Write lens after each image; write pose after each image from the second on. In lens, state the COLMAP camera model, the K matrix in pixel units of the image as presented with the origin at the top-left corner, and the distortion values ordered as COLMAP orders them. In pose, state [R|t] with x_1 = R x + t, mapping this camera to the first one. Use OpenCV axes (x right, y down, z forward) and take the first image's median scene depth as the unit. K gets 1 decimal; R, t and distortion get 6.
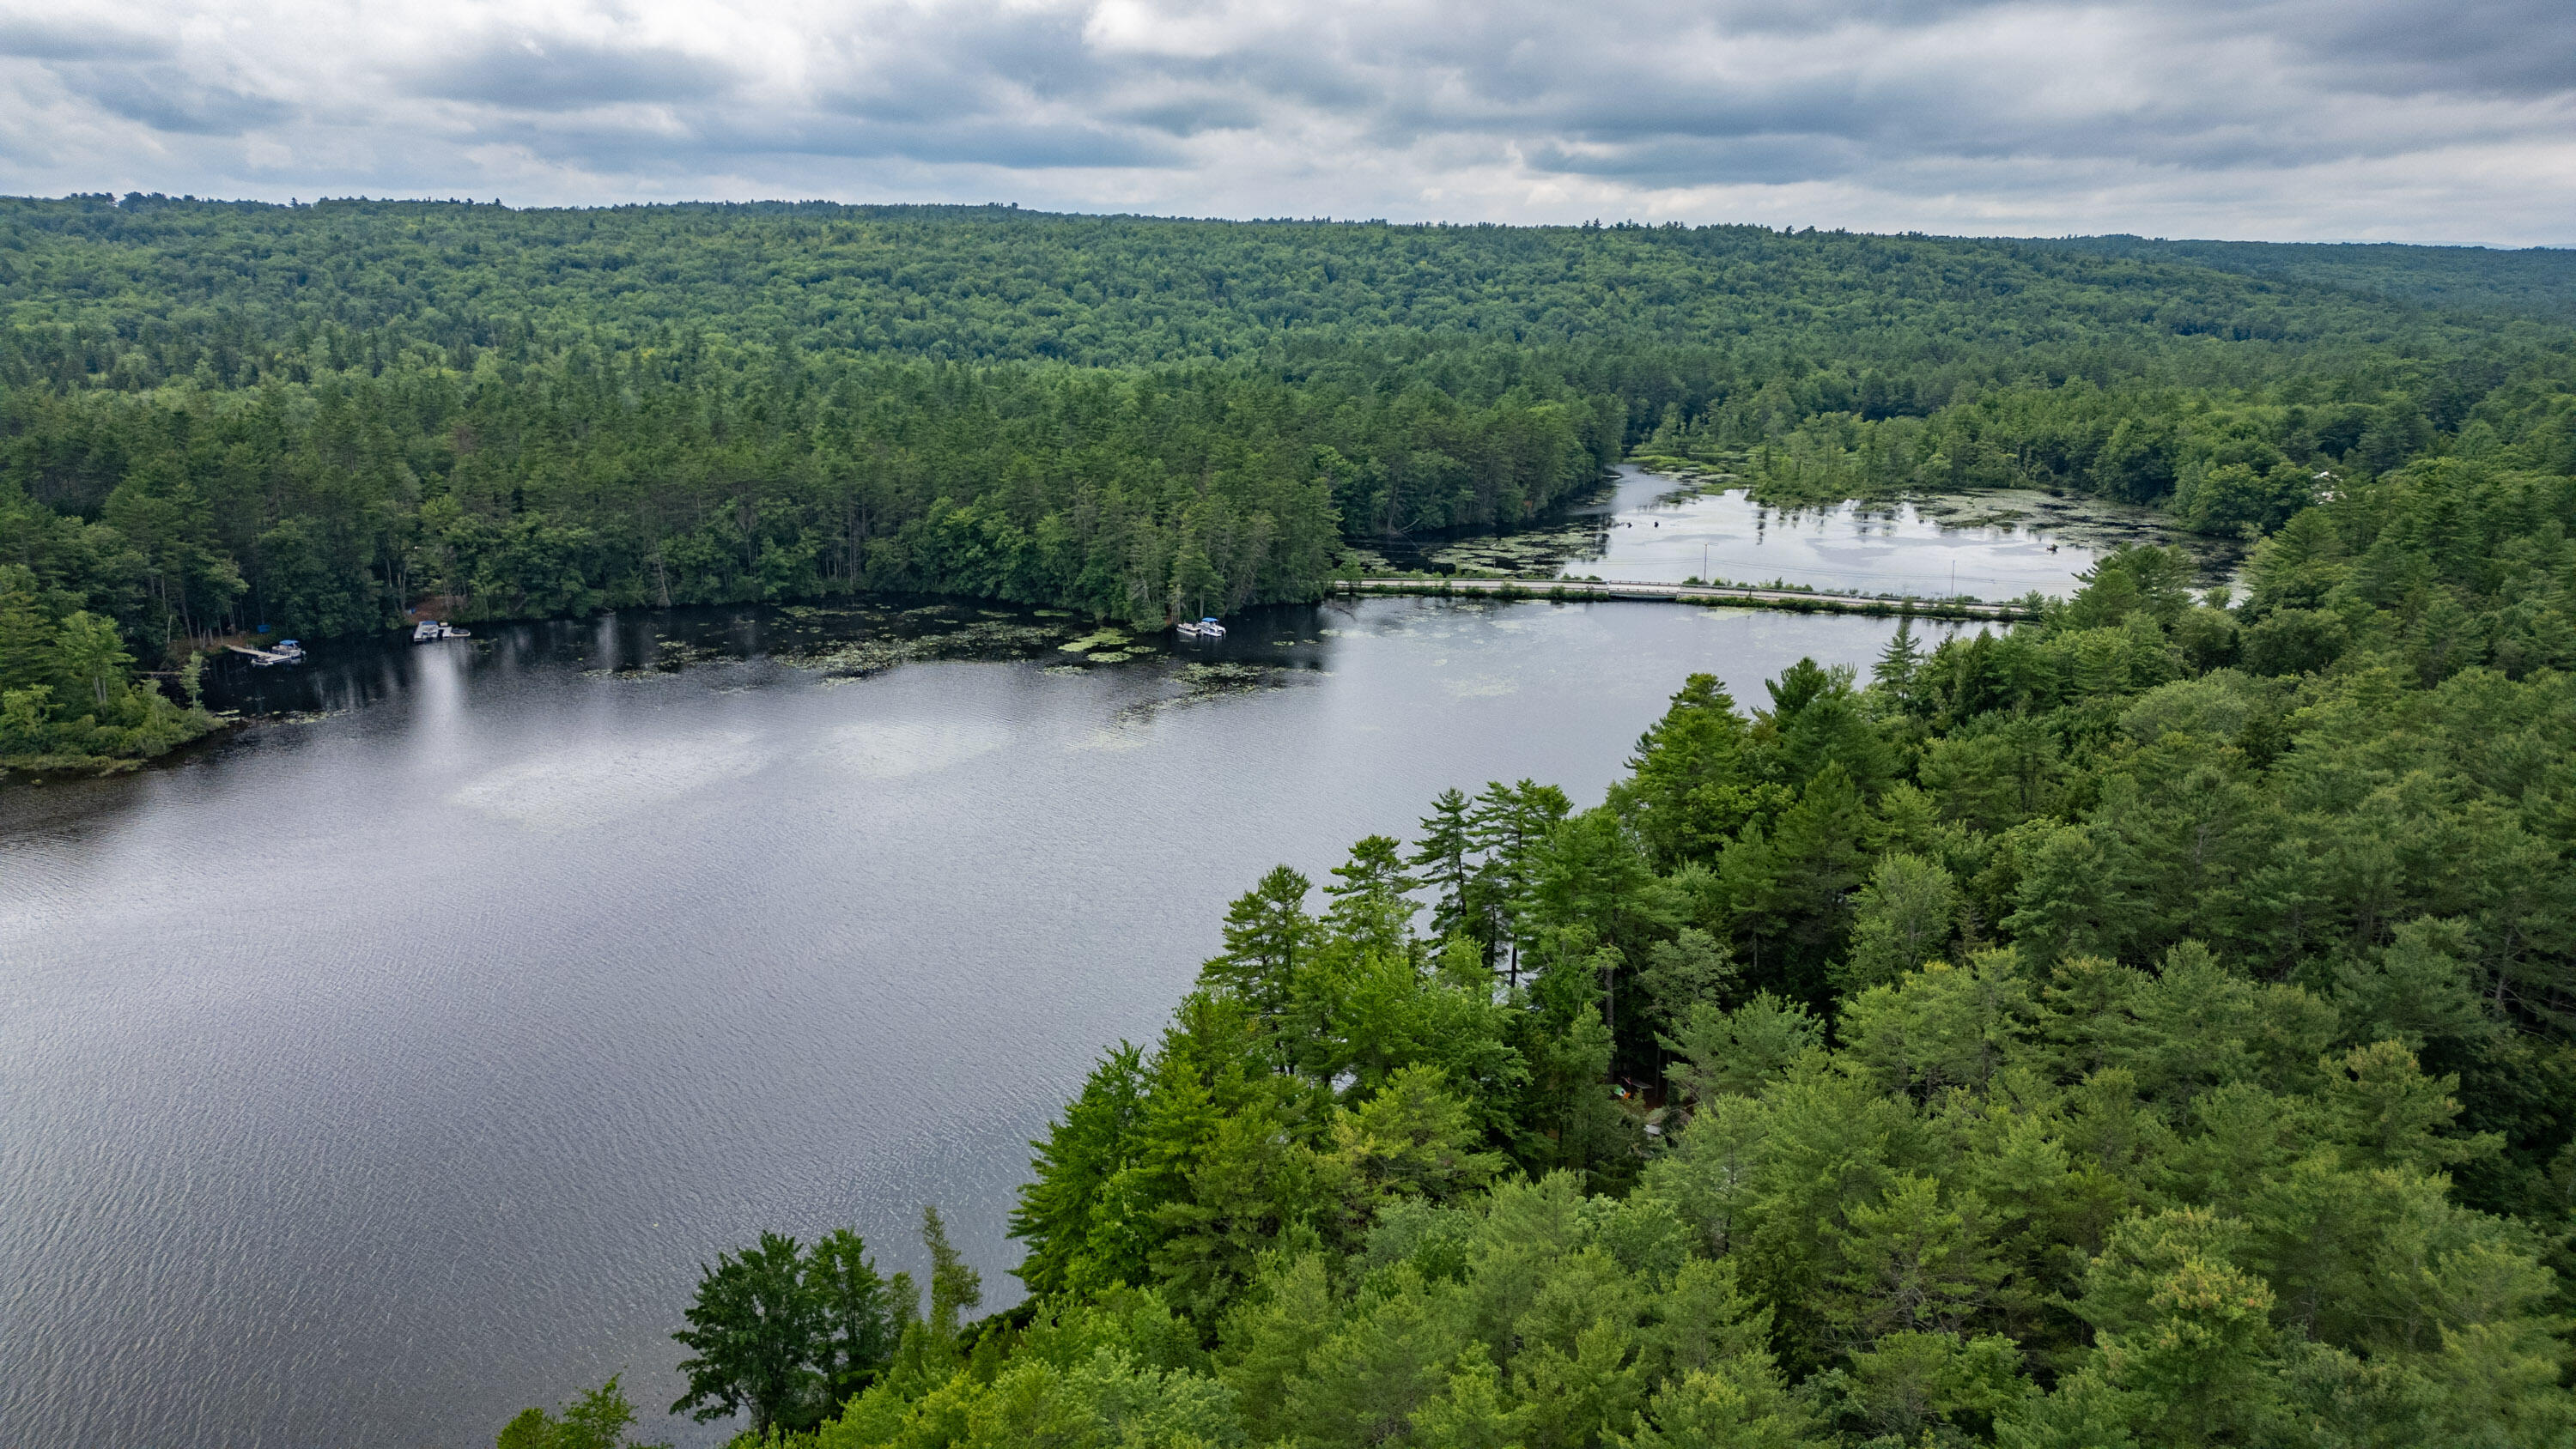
lens RADIAL K [[1807.7, 0, 1294.0], [0, 1807.7, 726.9], [0, 0, 1]] dist [0.075068, -0.074675]
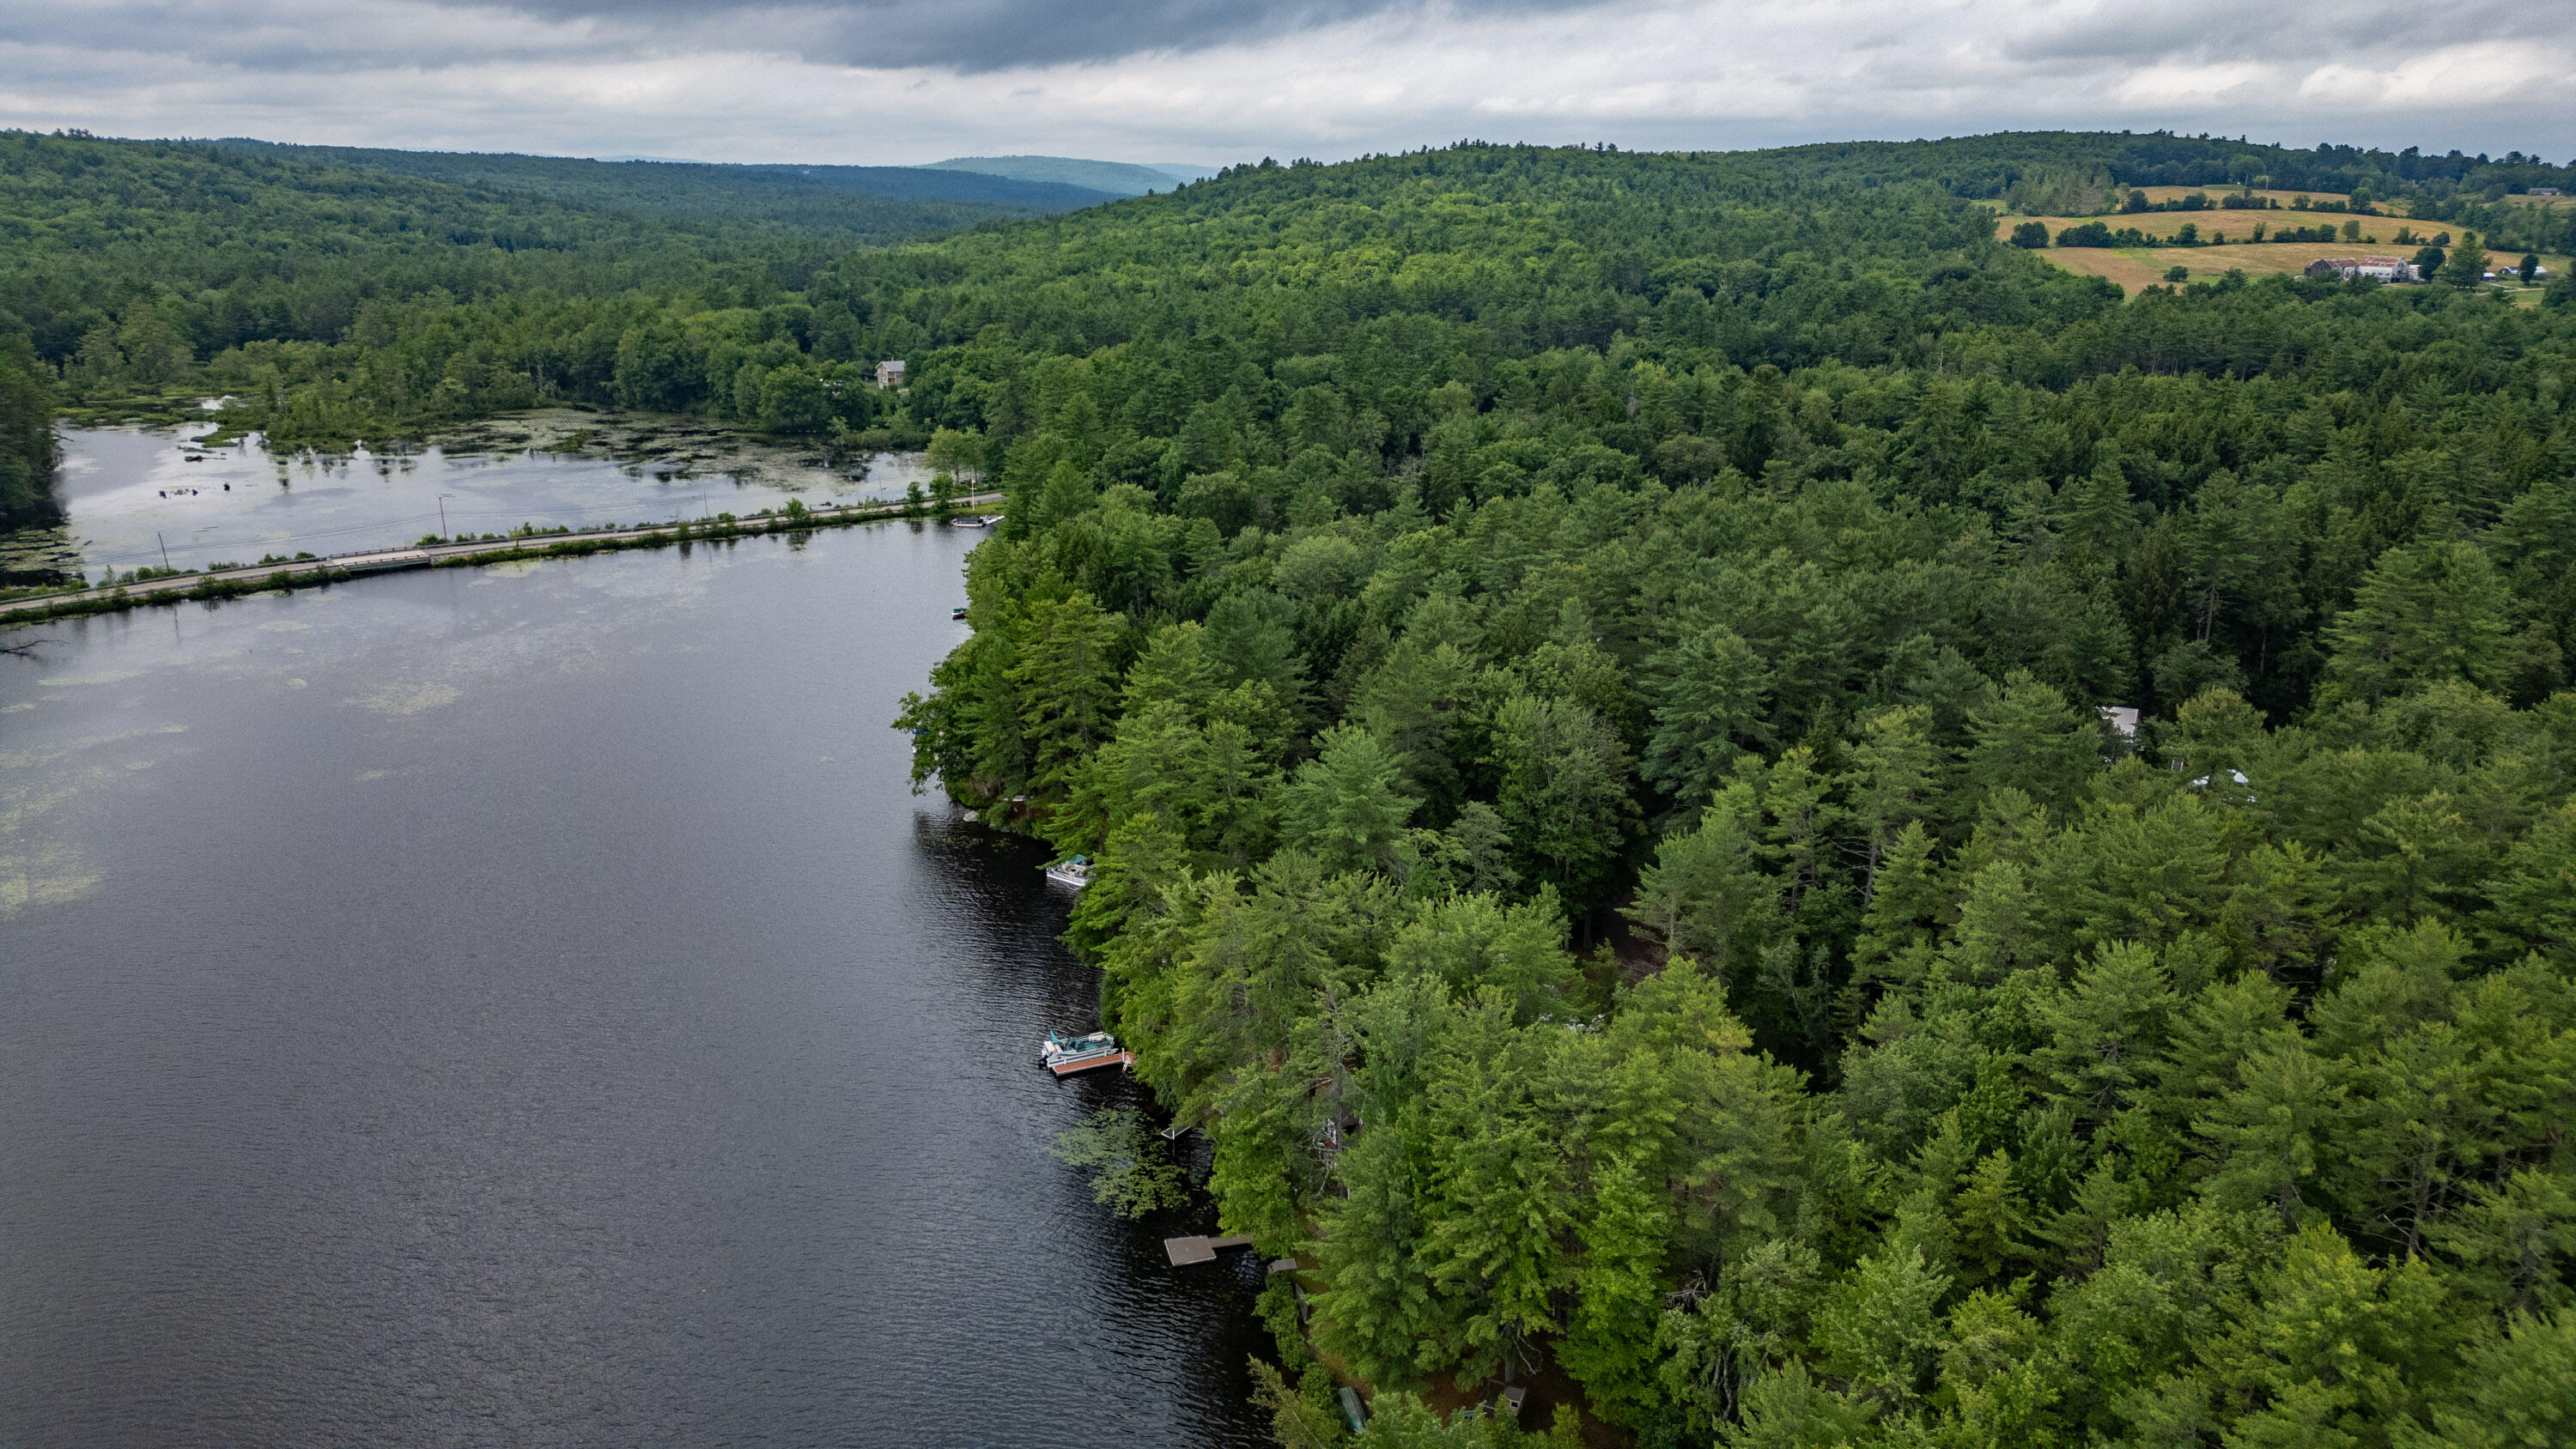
lens RADIAL K [[1807.7, 0, 1228.4], [0, 1807.7, 765.1], [0, 0, 1]] dist [0.075068, -0.074675]
pose [[0.582551, -0.249816, 0.773451, -0.109125], [0.198589, 0.966502, 0.162595, -0.018049], [-0.788160, 0.058879, 0.612647, 0.070652]]
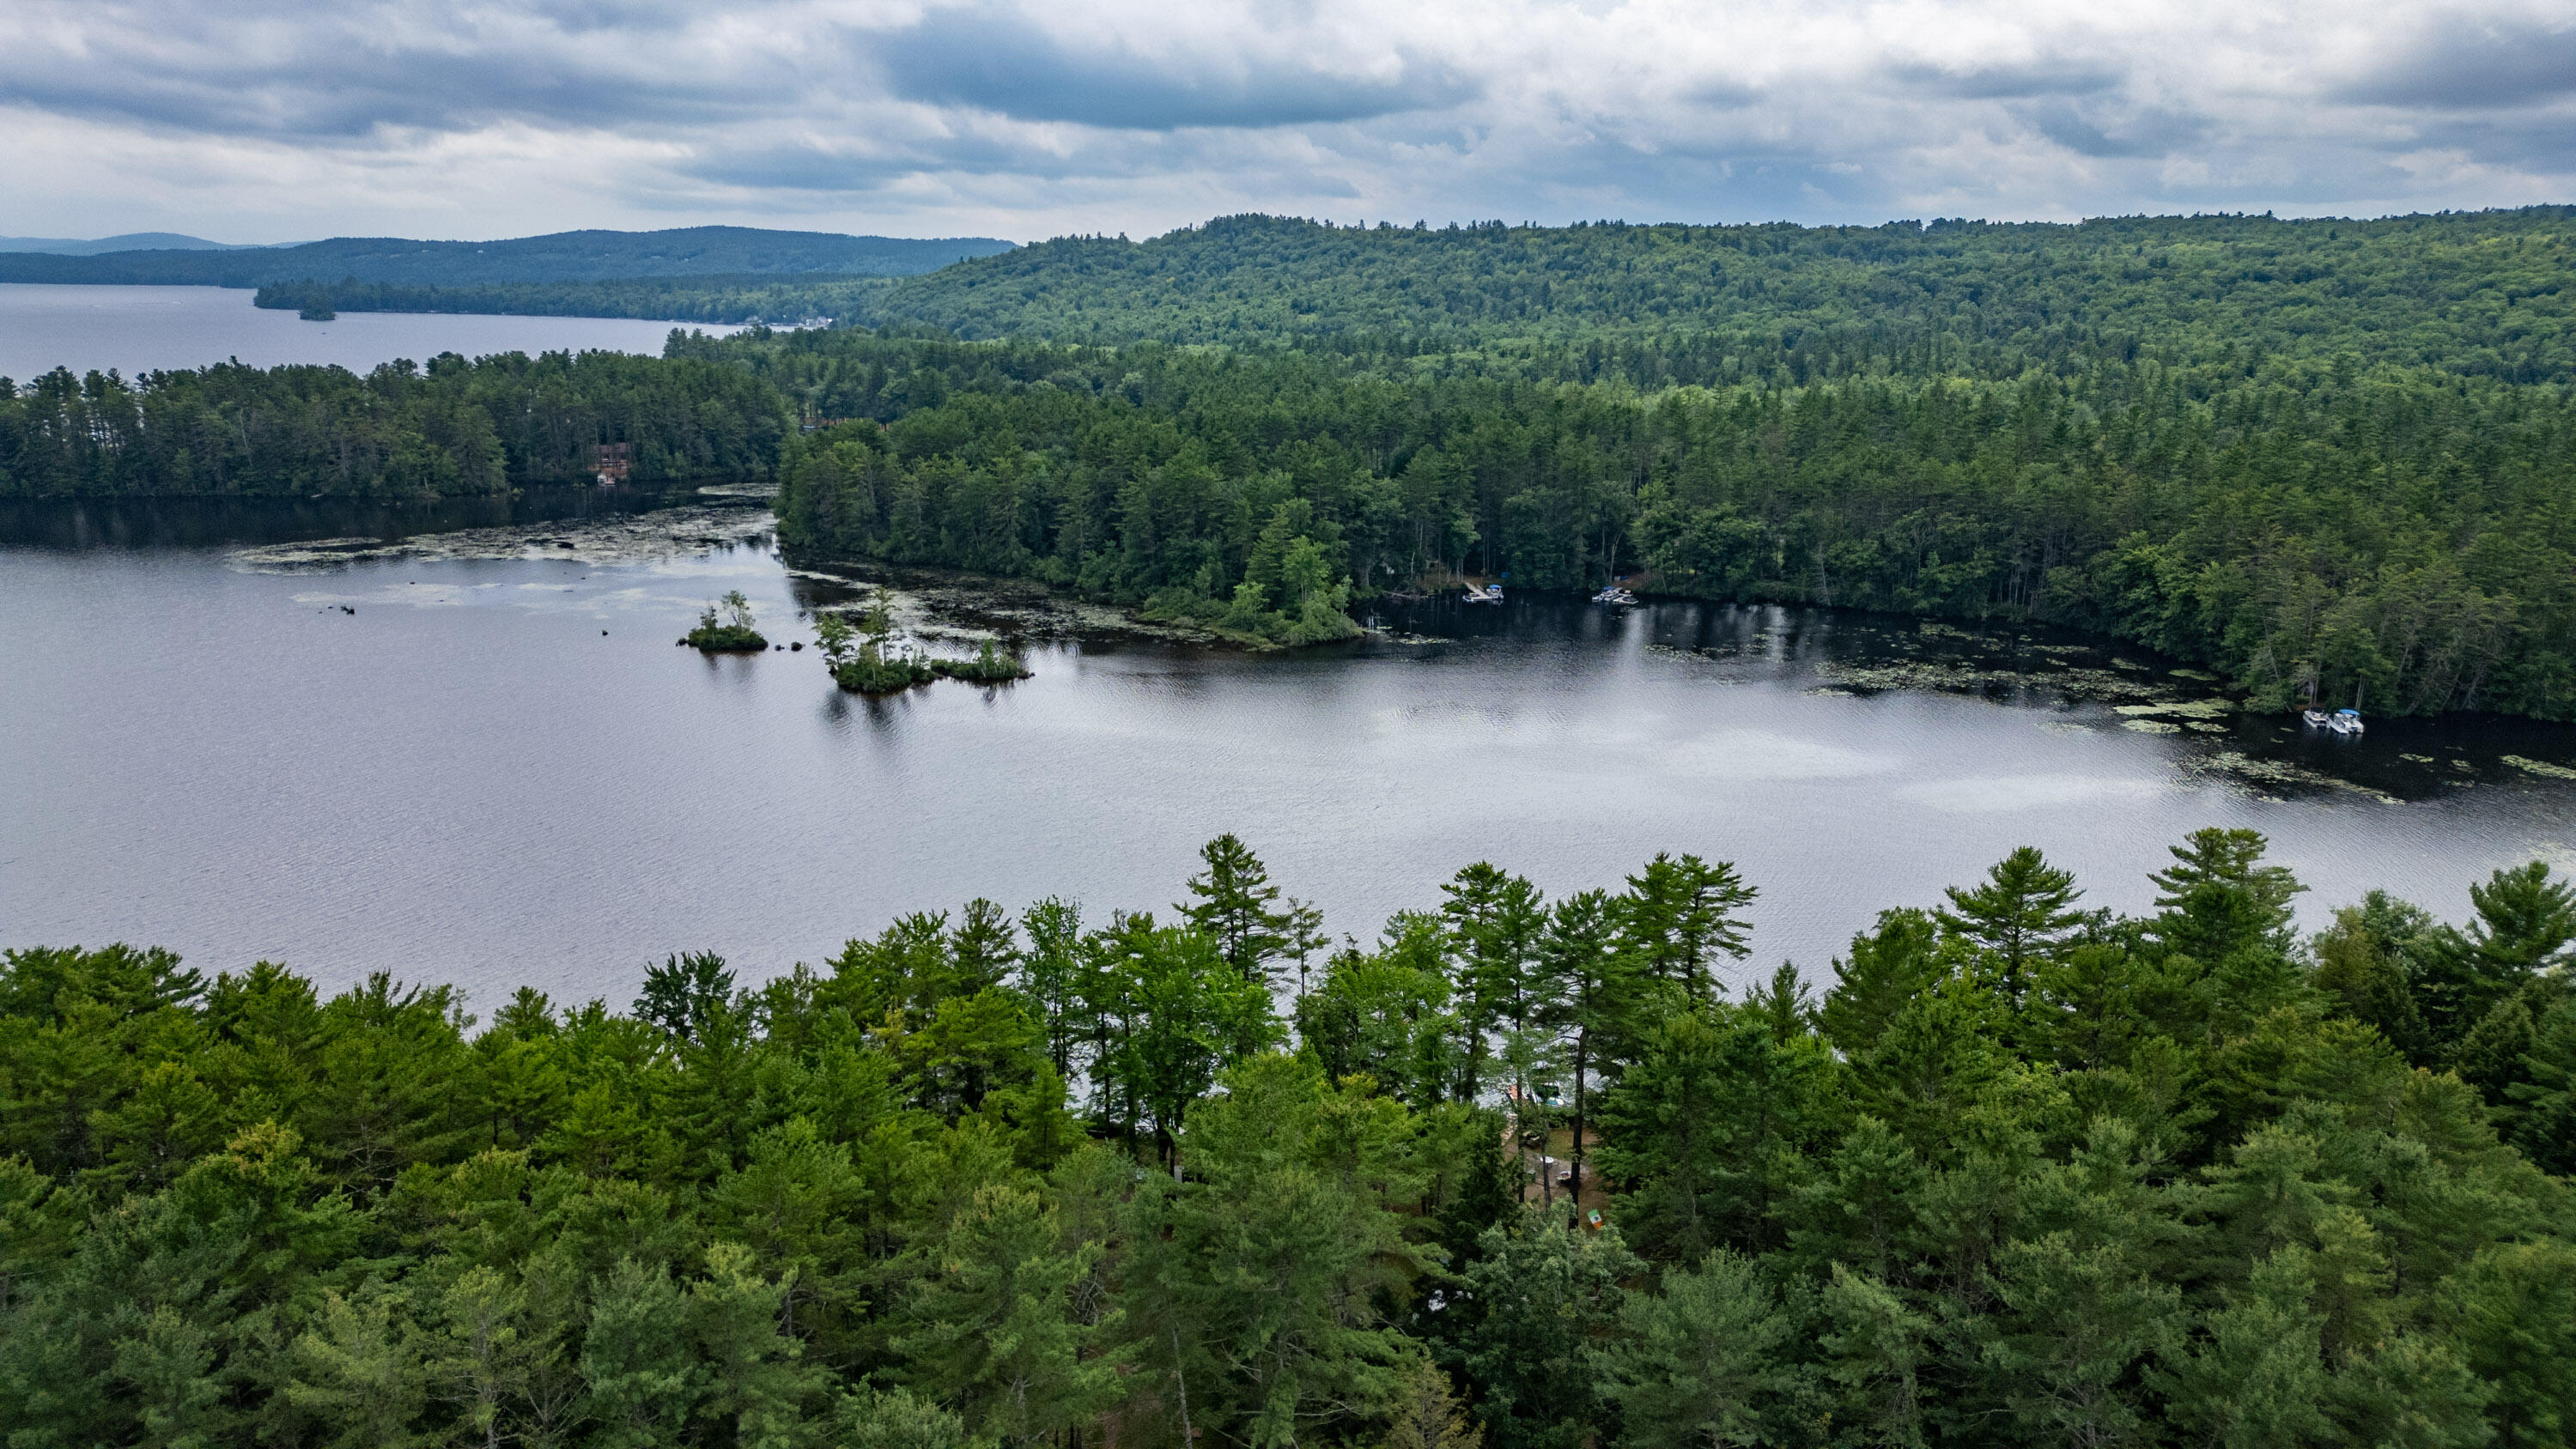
lens RADIAL K [[1807.7, 0, 1266.8], [0, 1807.7, 734.5], [0, 0, 1]] dist [0.075068, -0.074675]
pose [[0.585842, 0.197350, -0.786029, 0.114715], [-0.200632, 0.975024, 0.095267, -0.011420], [0.785198, 0.101891, 0.610805, 0.048070]]
